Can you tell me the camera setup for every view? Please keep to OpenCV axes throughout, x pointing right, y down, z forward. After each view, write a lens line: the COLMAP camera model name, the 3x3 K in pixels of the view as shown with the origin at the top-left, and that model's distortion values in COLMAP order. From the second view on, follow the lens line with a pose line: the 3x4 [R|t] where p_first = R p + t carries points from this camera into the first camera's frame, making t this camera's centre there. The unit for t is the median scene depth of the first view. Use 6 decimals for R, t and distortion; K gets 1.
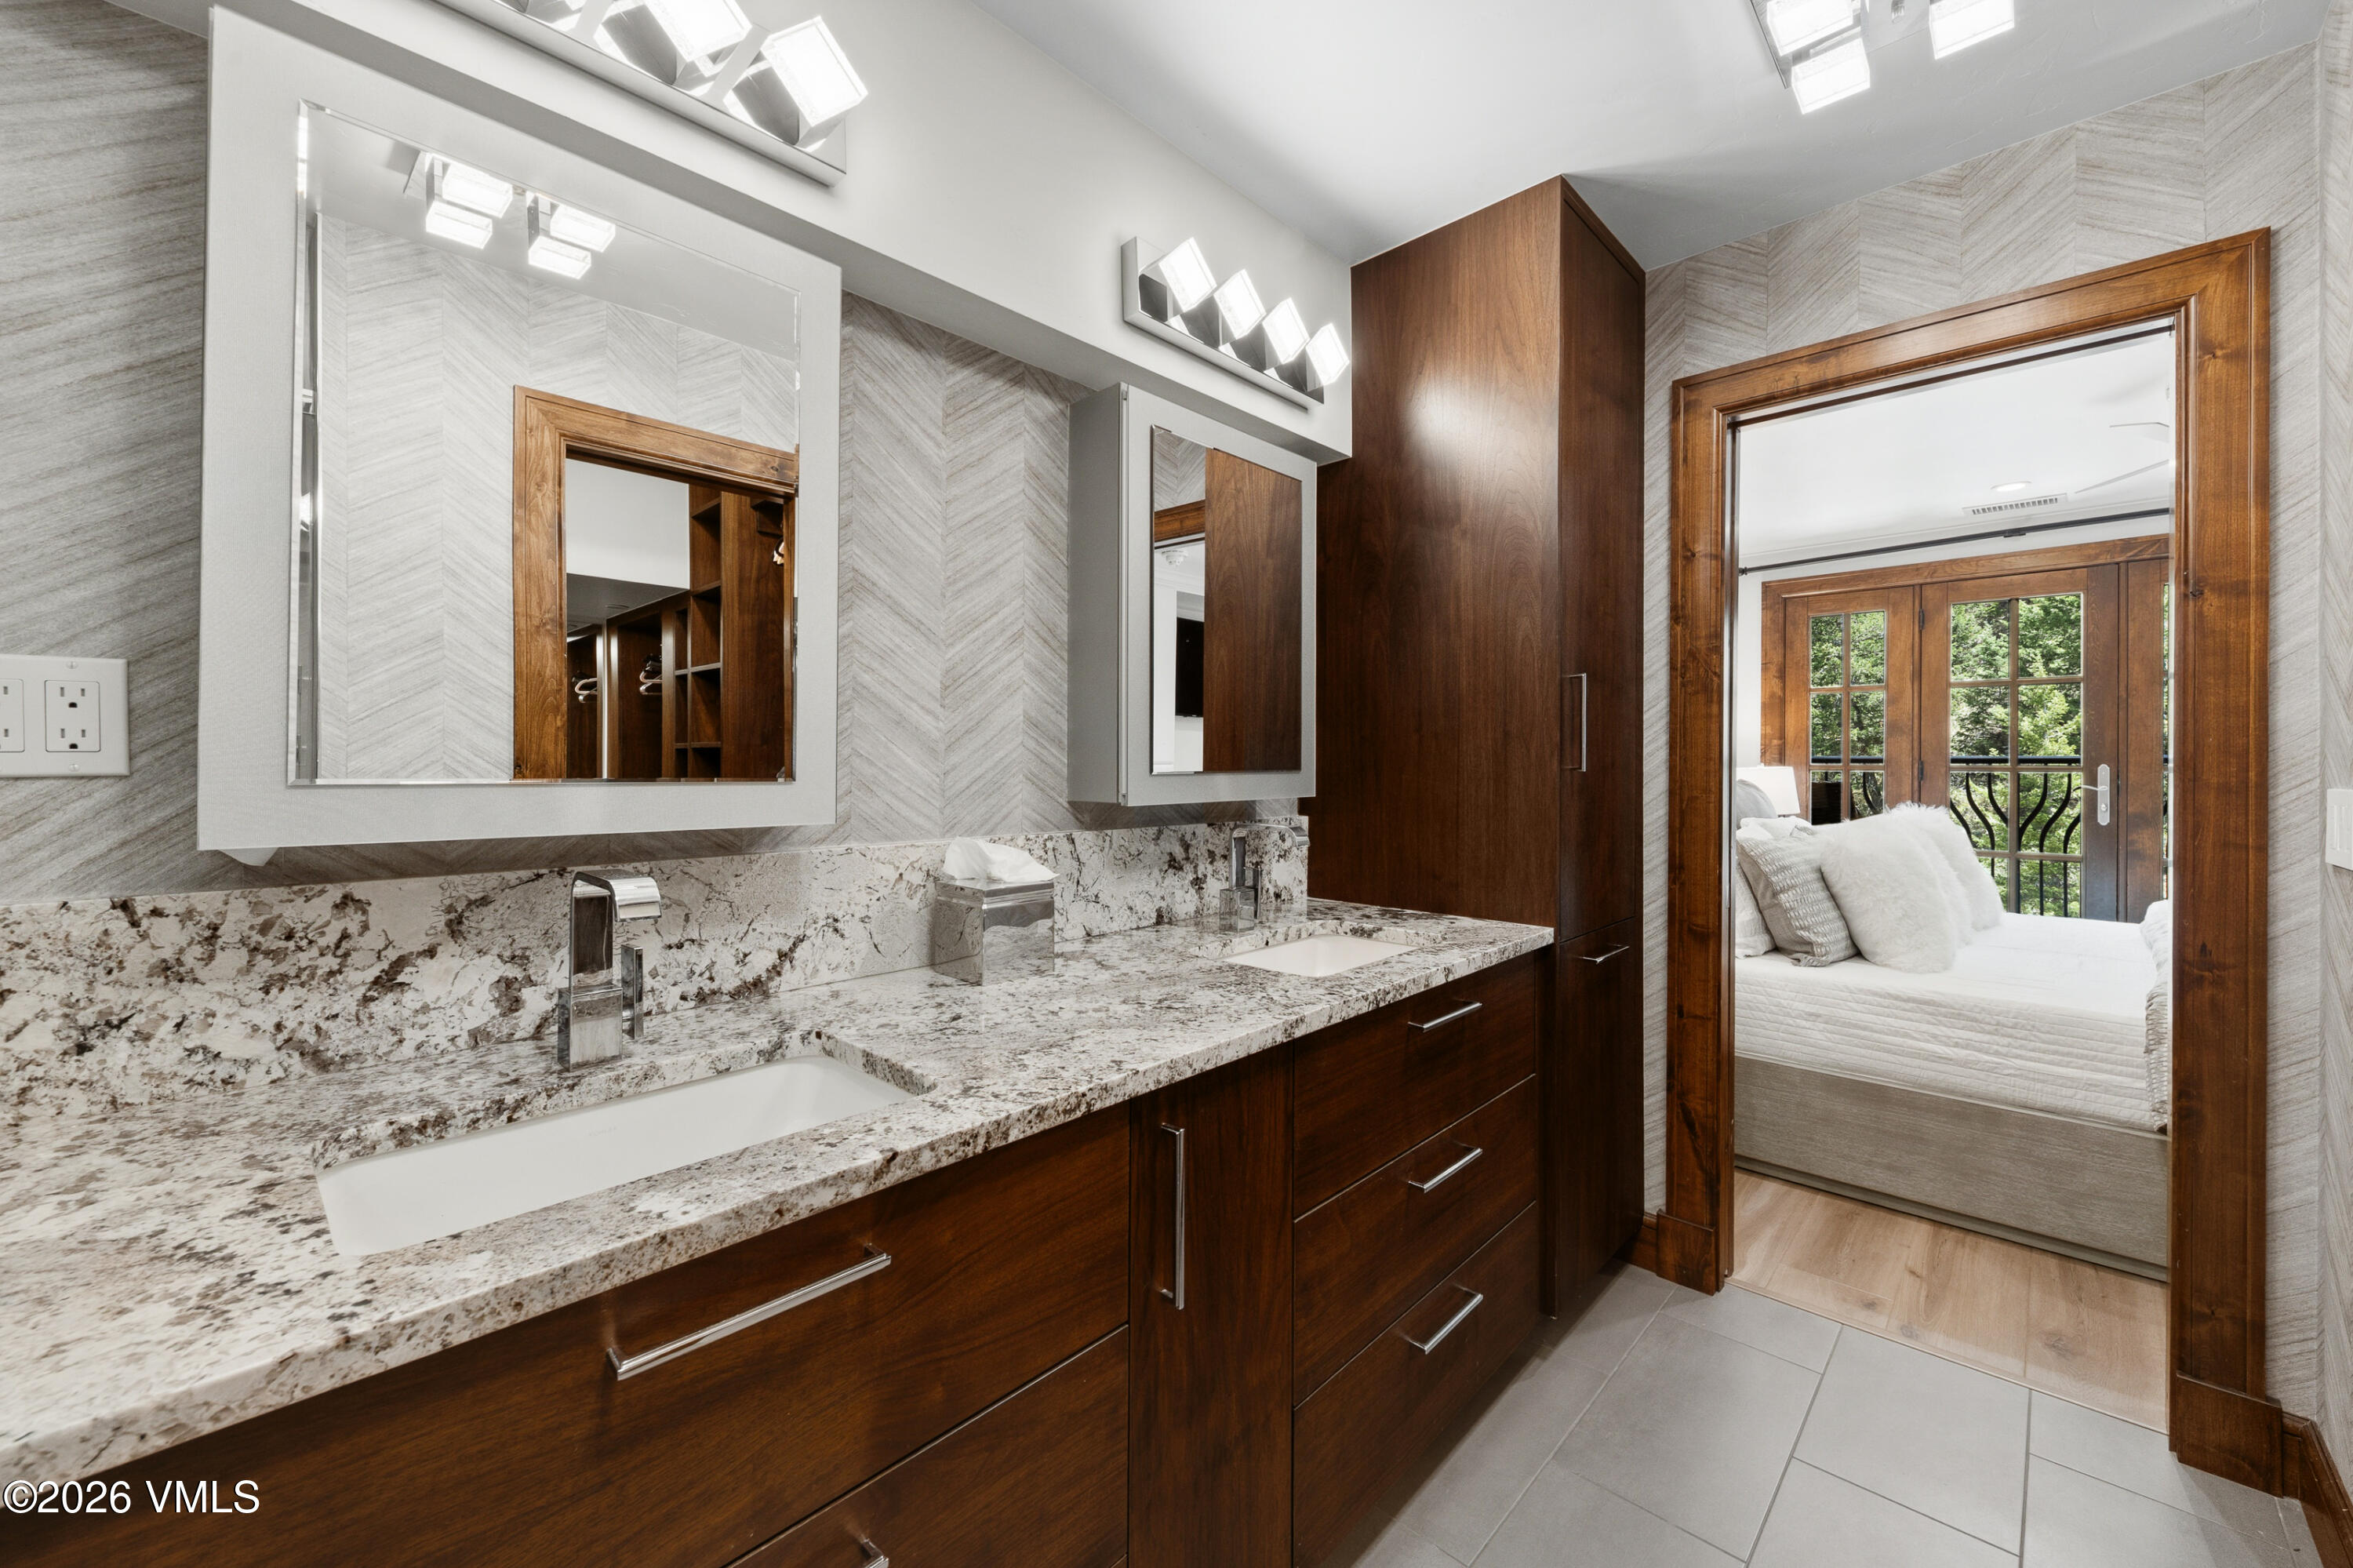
lens RADIAL K [[938.6, 0, 1153.5], [0, 938.6, 774.1], [0, 0, 1]] dist [0.006152, -0.001712]
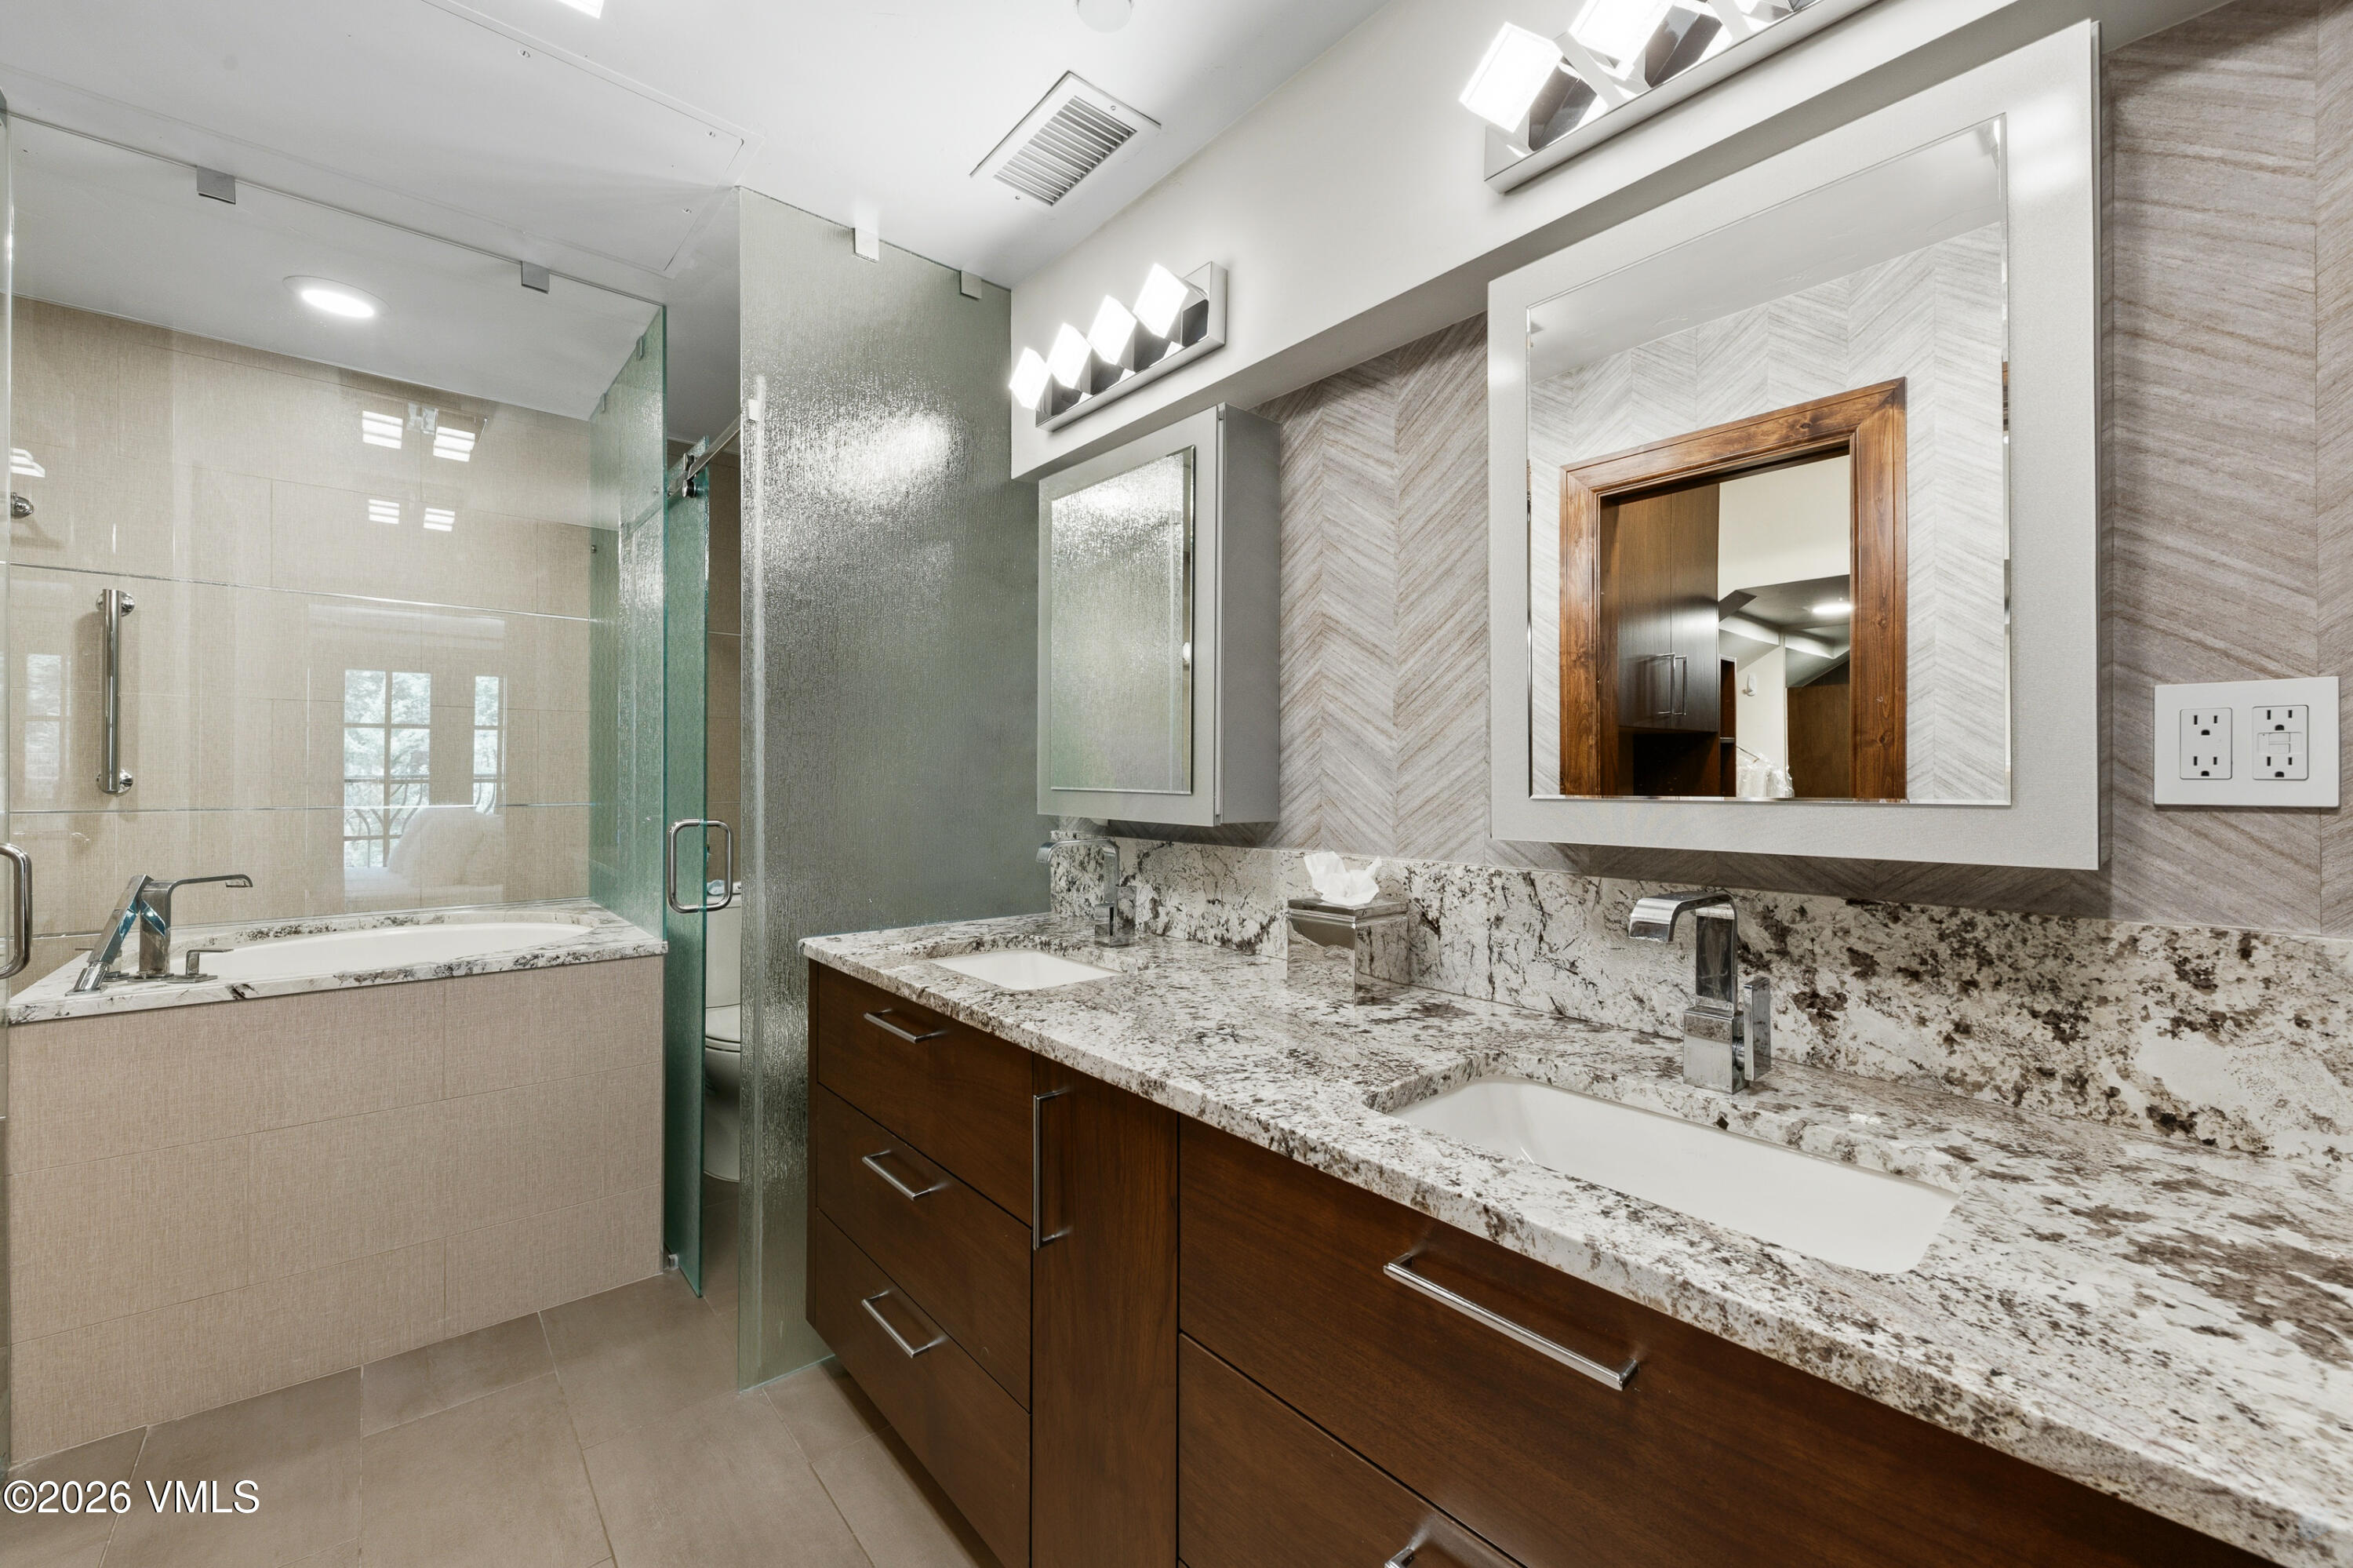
lens RADIAL K [[938.6, 0, 1161.1], [0, 938.6, 778.2], [0, 0, 1]] dist [0.006152, -0.001712]
pose [[-0.112914, 0.004339, -0.993595, 0.809310], [-0.006579, 0.999965, 0.005115, -0.019140], [0.993583, 0.007114, -0.112882, 0.877614]]
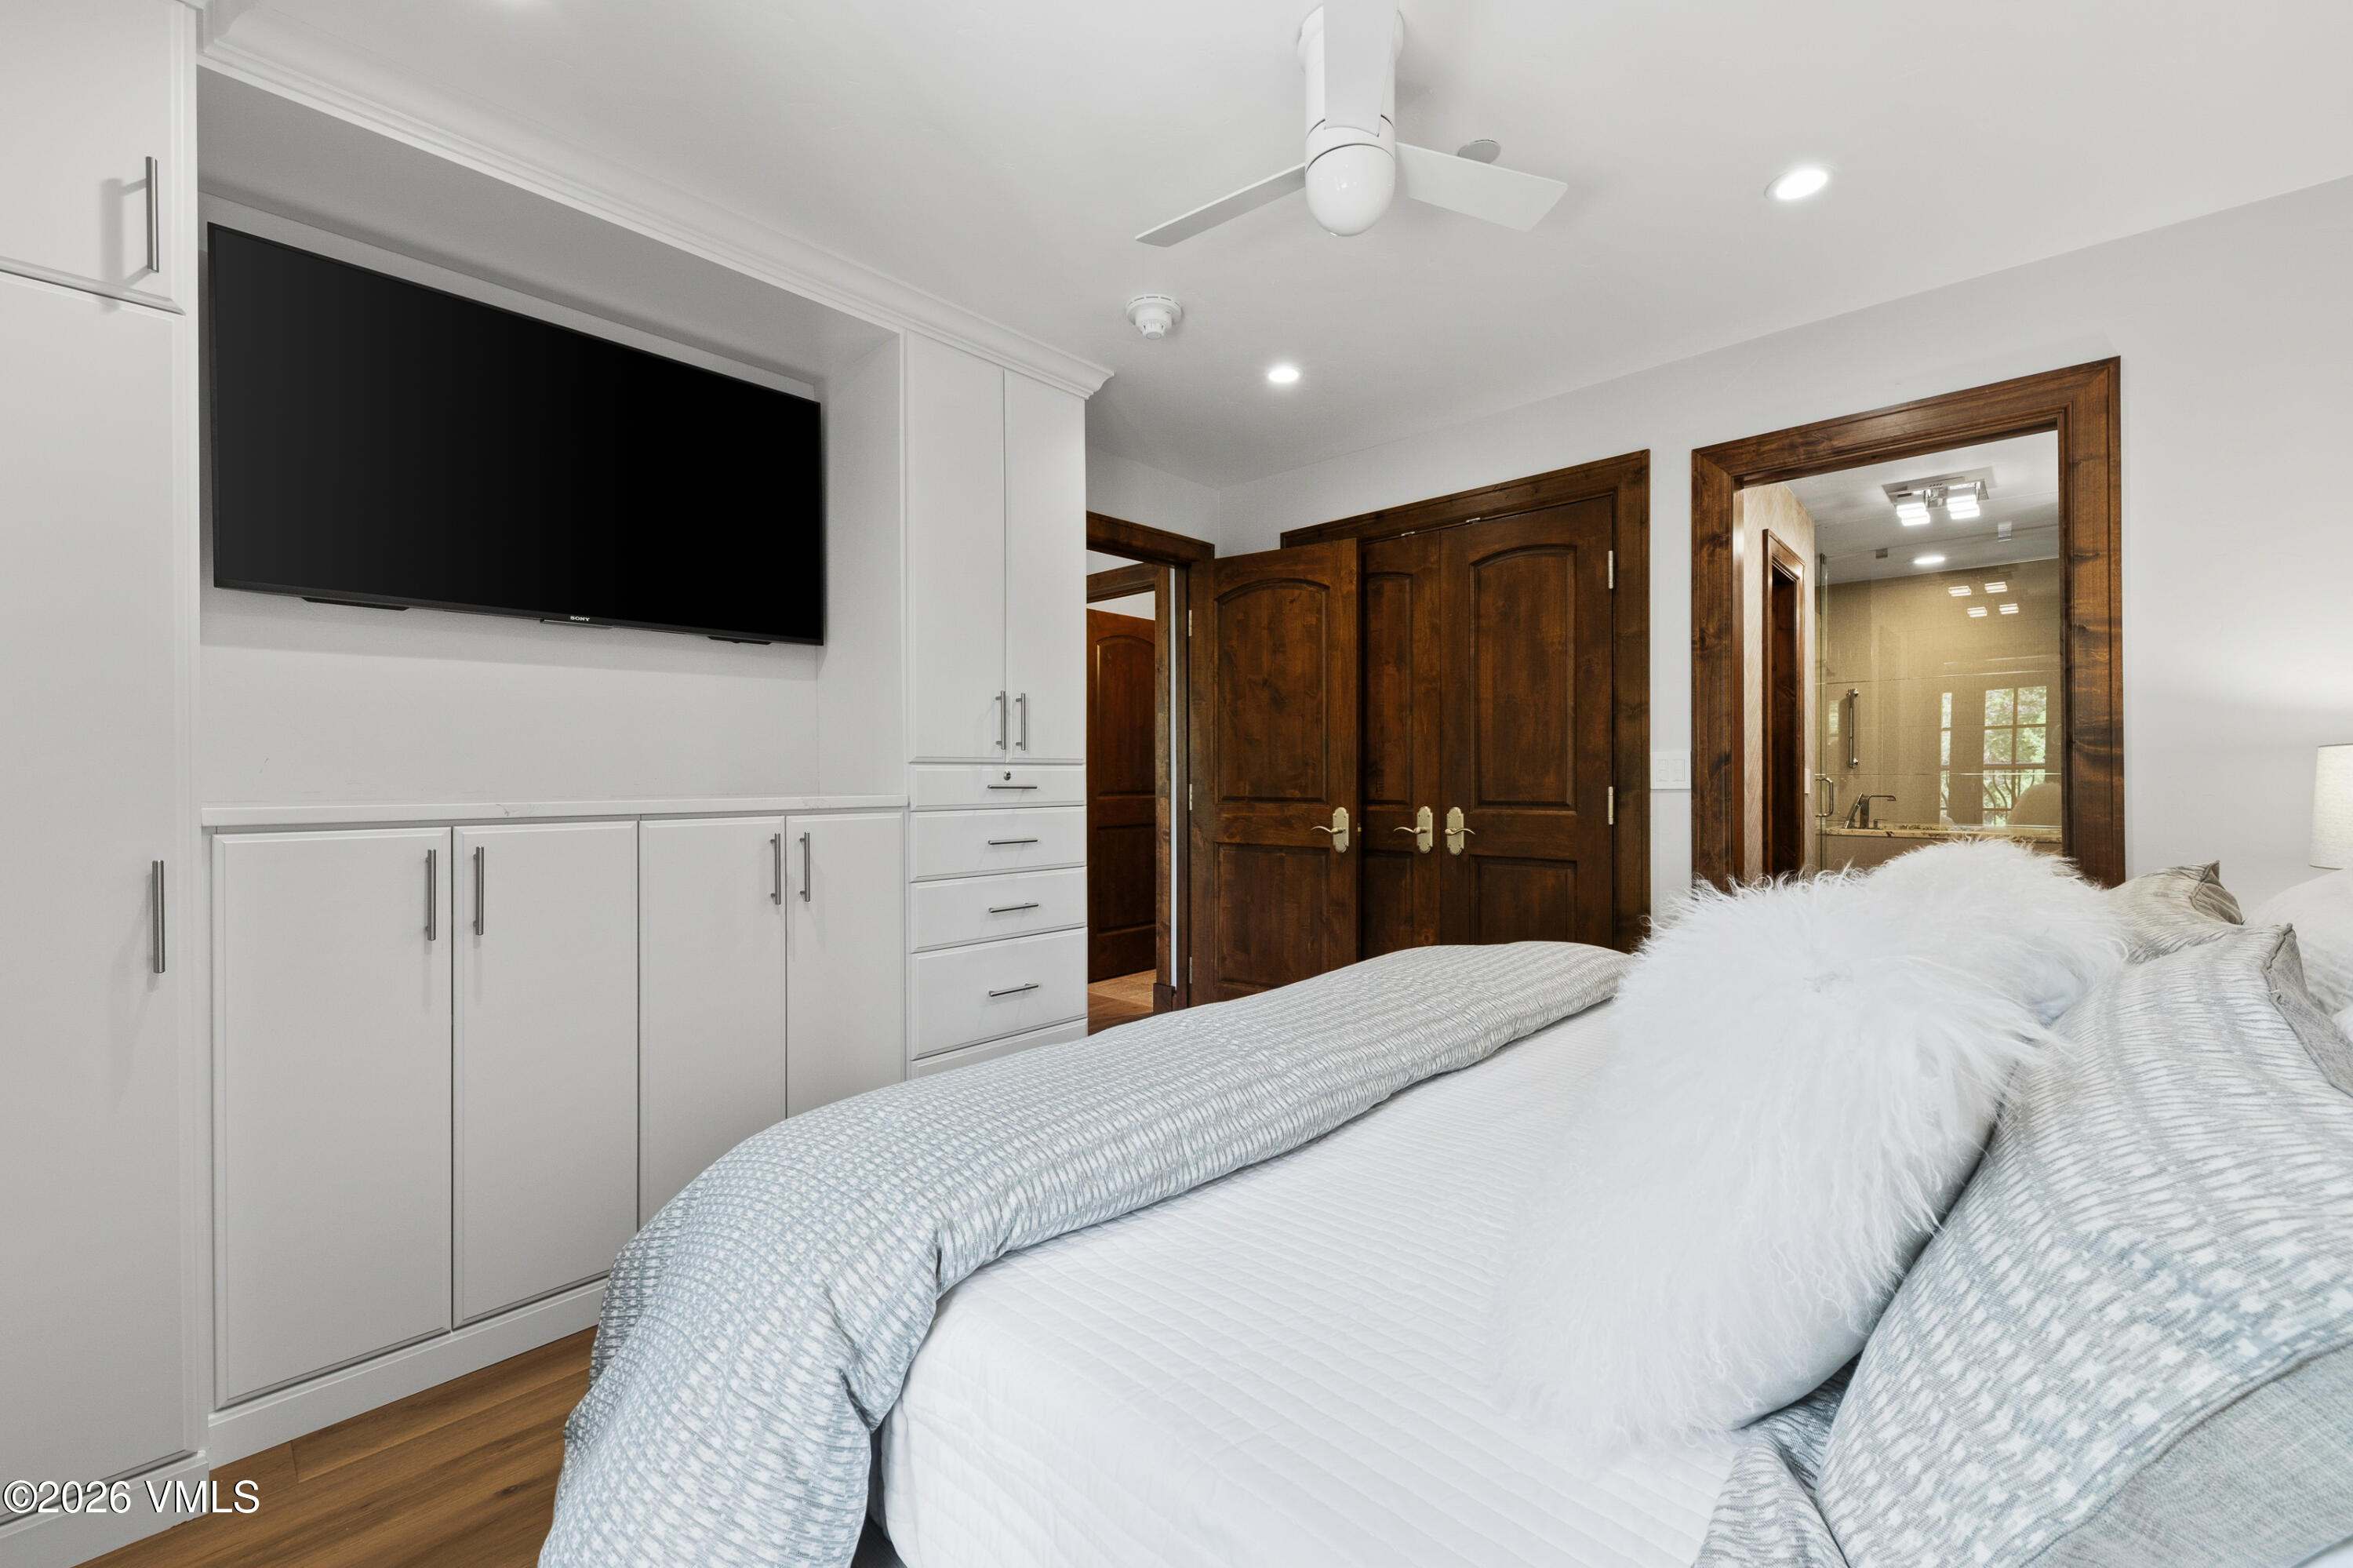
lens RADIAL K [[938.6, 0, 1167.9], [0, 938.6, 780.6], [0, 0, 1]] dist [0.006152, -0.001712]
pose [[-0.999974, 0.002099, 0.006906, 2.962019], [0.002197, 0.999897, 0.014204, 0.039410], [-0.006876, 0.014219, -0.999875, 3.869055]]
